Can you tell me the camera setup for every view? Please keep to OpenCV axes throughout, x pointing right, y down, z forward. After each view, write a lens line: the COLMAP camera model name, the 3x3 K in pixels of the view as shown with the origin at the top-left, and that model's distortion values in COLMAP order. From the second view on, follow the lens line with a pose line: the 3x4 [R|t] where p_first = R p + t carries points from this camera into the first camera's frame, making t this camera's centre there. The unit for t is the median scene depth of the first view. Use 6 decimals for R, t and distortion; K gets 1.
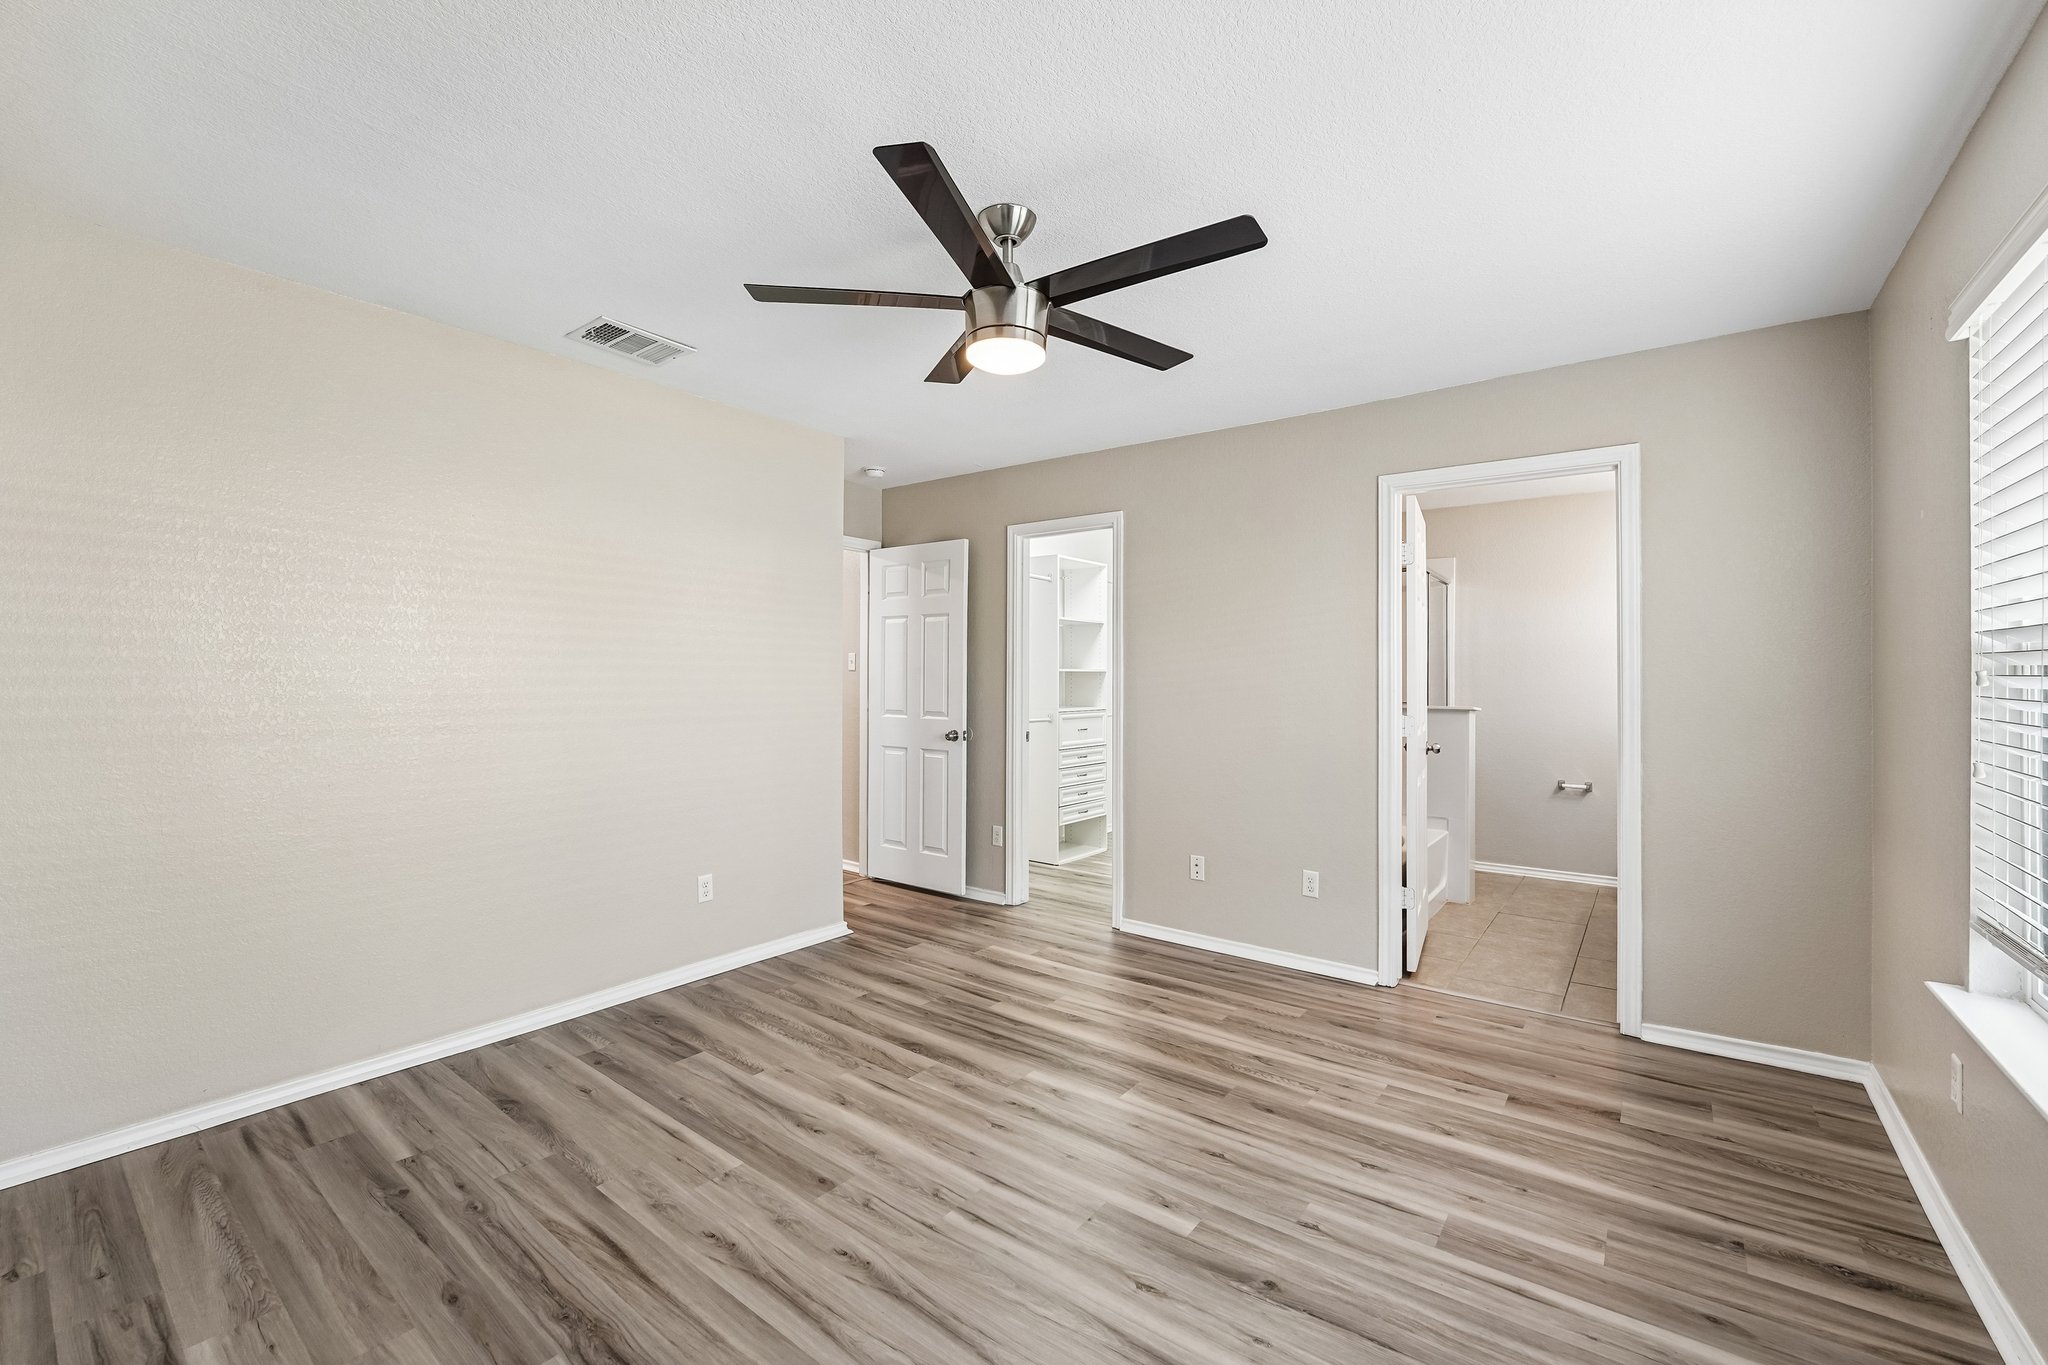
lens RADIAL K [[846.6, 0, 1024.0], [0, 846.6, 682.5], [0, 0, 1]] dist [-0.003374, 0.000031]
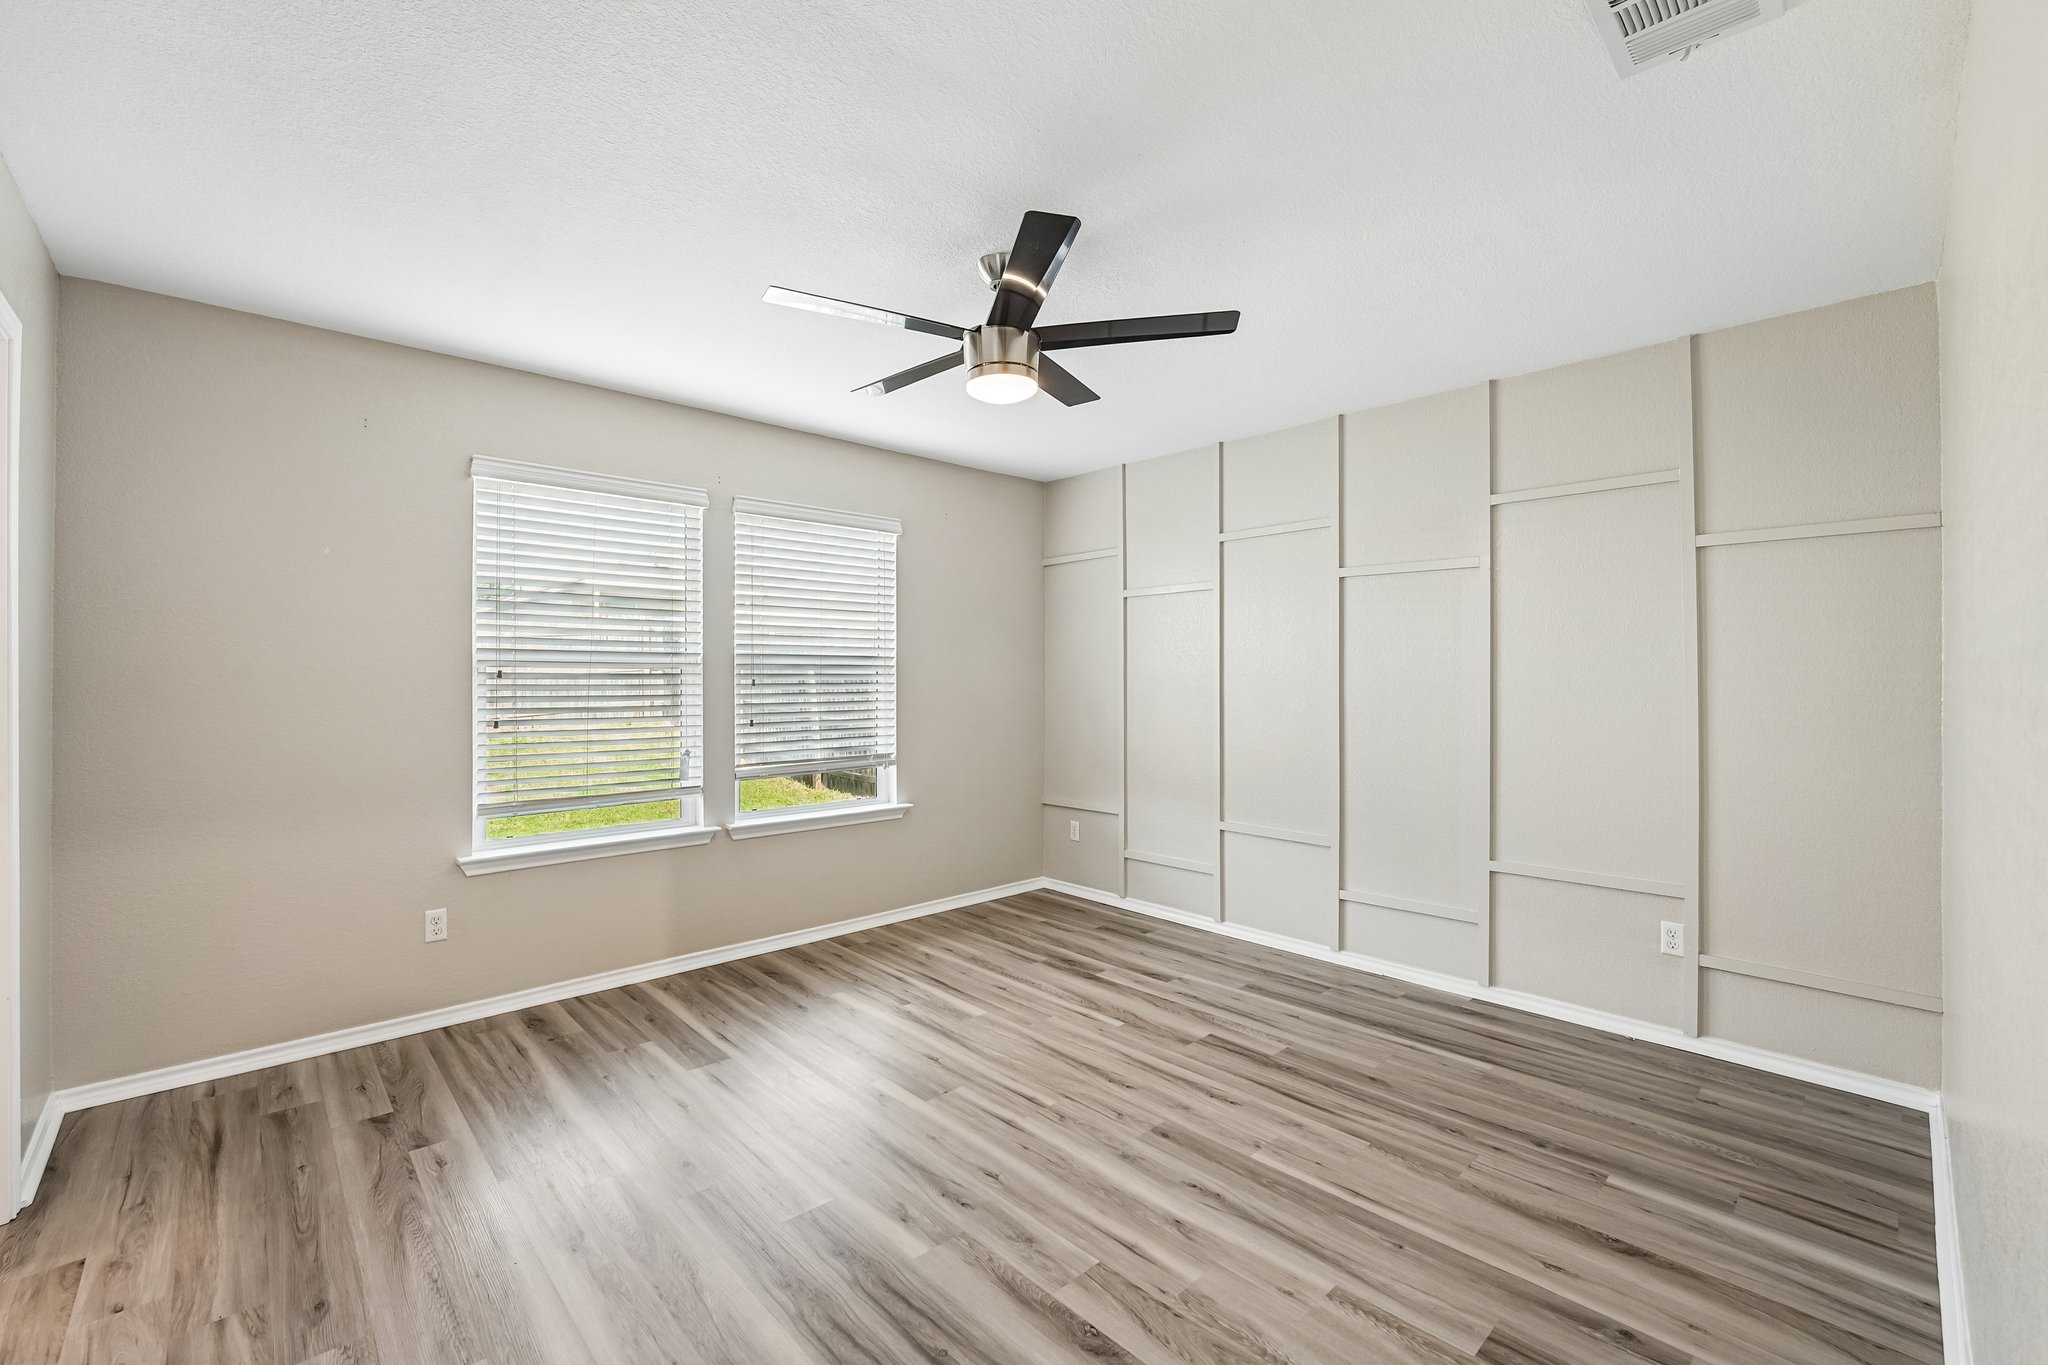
lens RADIAL K [[846.6, 0, 1024.0], [0, 846.6, 682.5], [0, 0, 1]] dist [-0.003374, 0.000031]
pose [[-0.986788, -0.004731, 0.161947, -0.220379], [-0.002961, 0.999933, 0.011169, -0.010746], [-0.161989, 0.010542, -0.986736, 1.992631]]
